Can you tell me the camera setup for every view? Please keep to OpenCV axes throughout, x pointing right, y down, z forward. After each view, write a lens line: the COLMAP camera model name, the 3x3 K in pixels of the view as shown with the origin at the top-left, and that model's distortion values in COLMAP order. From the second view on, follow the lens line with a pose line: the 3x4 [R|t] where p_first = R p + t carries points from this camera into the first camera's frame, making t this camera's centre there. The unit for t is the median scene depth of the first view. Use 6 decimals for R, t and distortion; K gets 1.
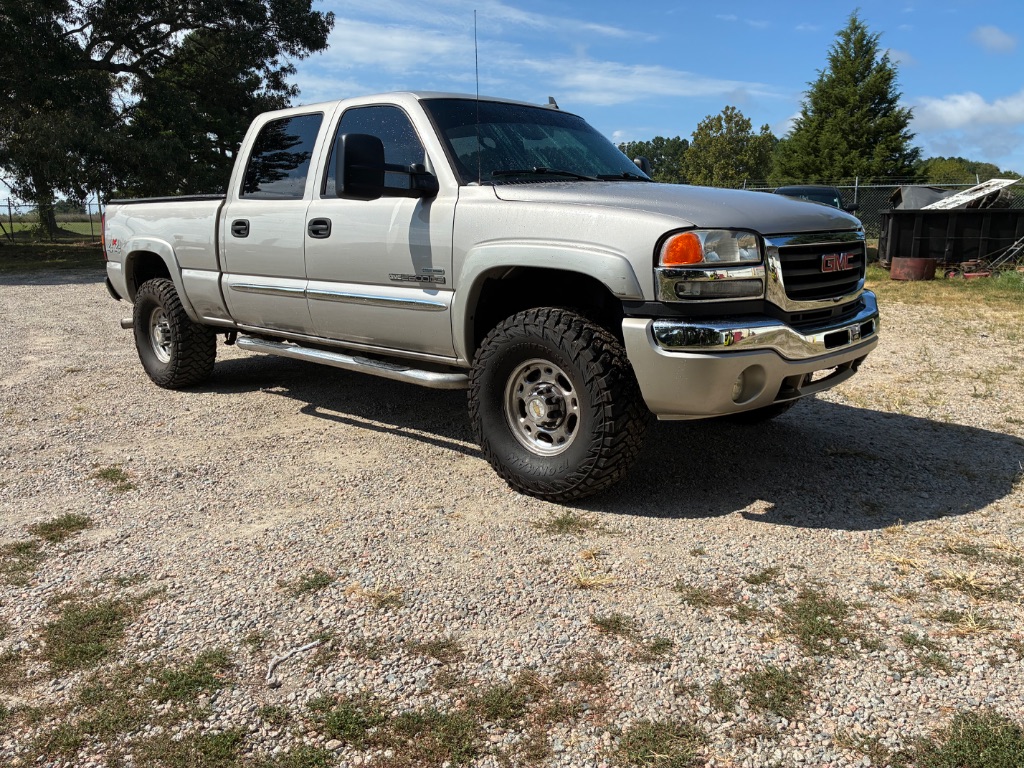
lens RADIAL K [[770.1, 0, 508.5], [0, 770.1, 381.2], [0, 0, 1]] dist [0.013595, -0.000009]
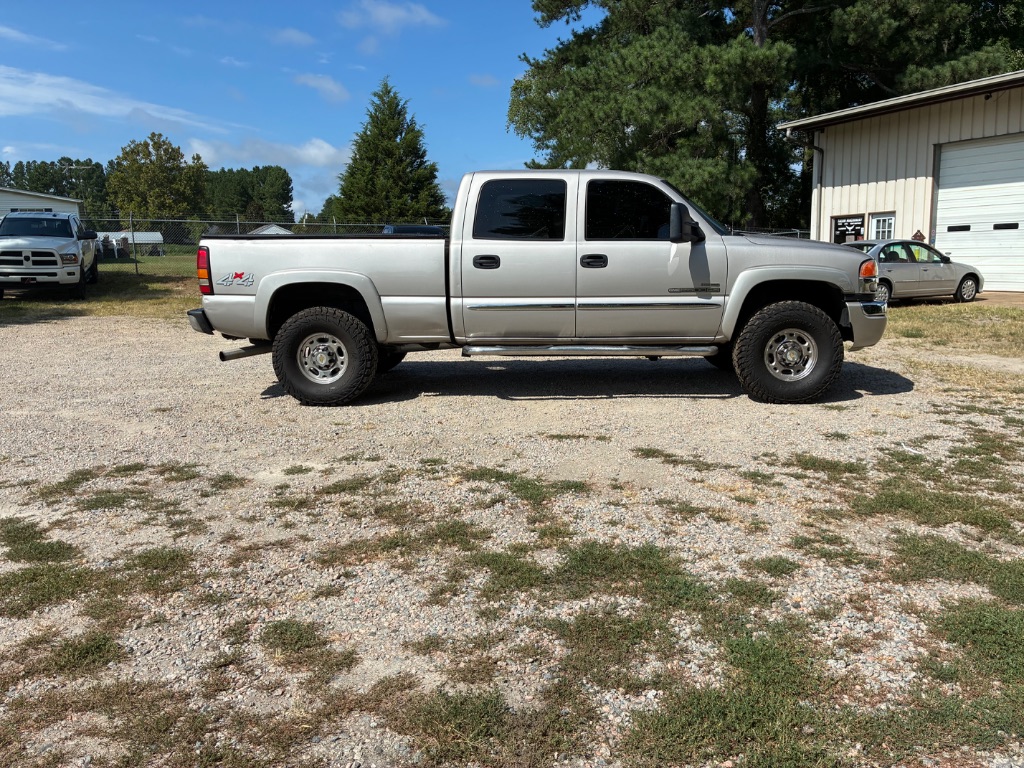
lens RADIAL K [[778.5, 0, 527.3], [0, 778.5, 381.5], [0, 0, 1]] dist [0.034455, -0.042367]
pose [[0.750465, -0.104723, 0.652560, -0.215481], [0.131649, 0.991267, 0.007678, 0.000095], [-0.647665, 0.080147, 0.757698, -0.003605]]
